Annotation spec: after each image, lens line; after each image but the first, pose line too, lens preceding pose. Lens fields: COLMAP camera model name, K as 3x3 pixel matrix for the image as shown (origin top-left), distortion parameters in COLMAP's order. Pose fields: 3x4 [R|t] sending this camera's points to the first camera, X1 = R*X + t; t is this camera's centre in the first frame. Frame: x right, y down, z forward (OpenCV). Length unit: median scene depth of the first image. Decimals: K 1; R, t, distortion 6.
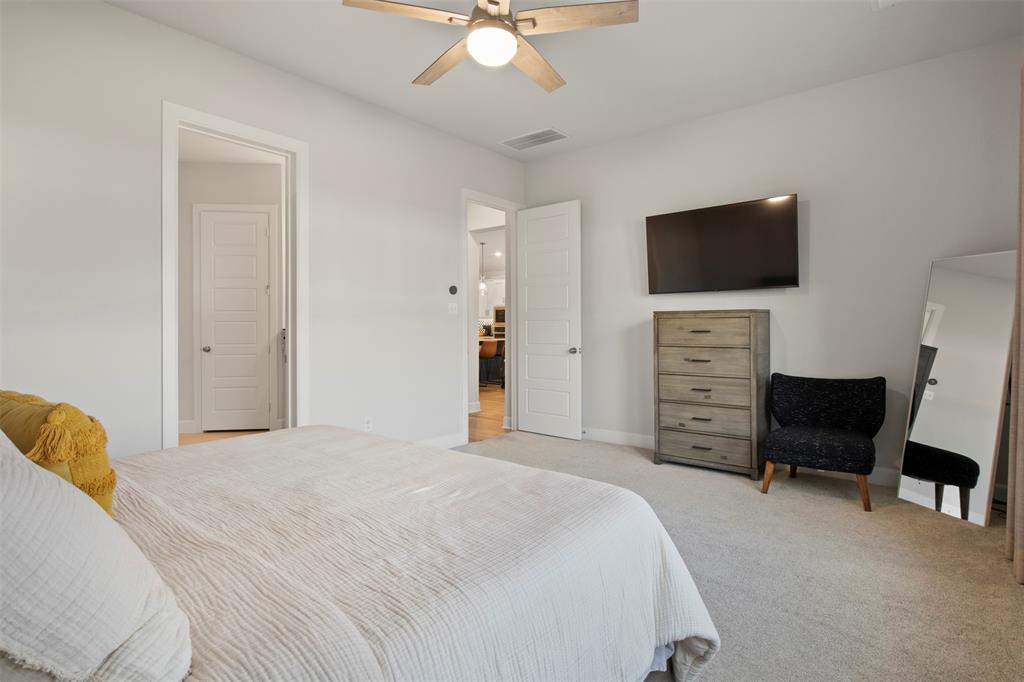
lens RADIAL K [[513.2, 0, 512.5], [0, 513.2, 327.9], [0, 0, 1]] dist [-0.008390, -0.000641]
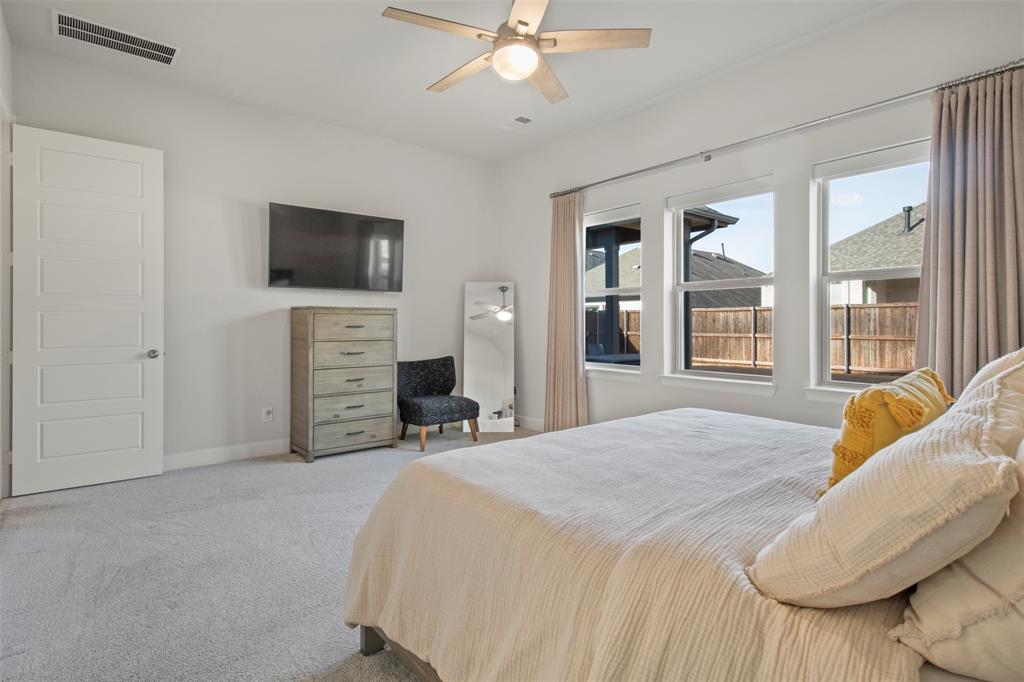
lens RADIAL K [[513.2, 0, 512.5], [0, 513.2, 327.9], [0, 0, 1]] dist [-0.008390, -0.000641]
pose [[0.201630, -0.004633, 0.979451, -0.626948], [0.002058, 0.999989, 0.004306, 0.005977], [-0.979460, 0.001148, 0.201638, 0.447524]]
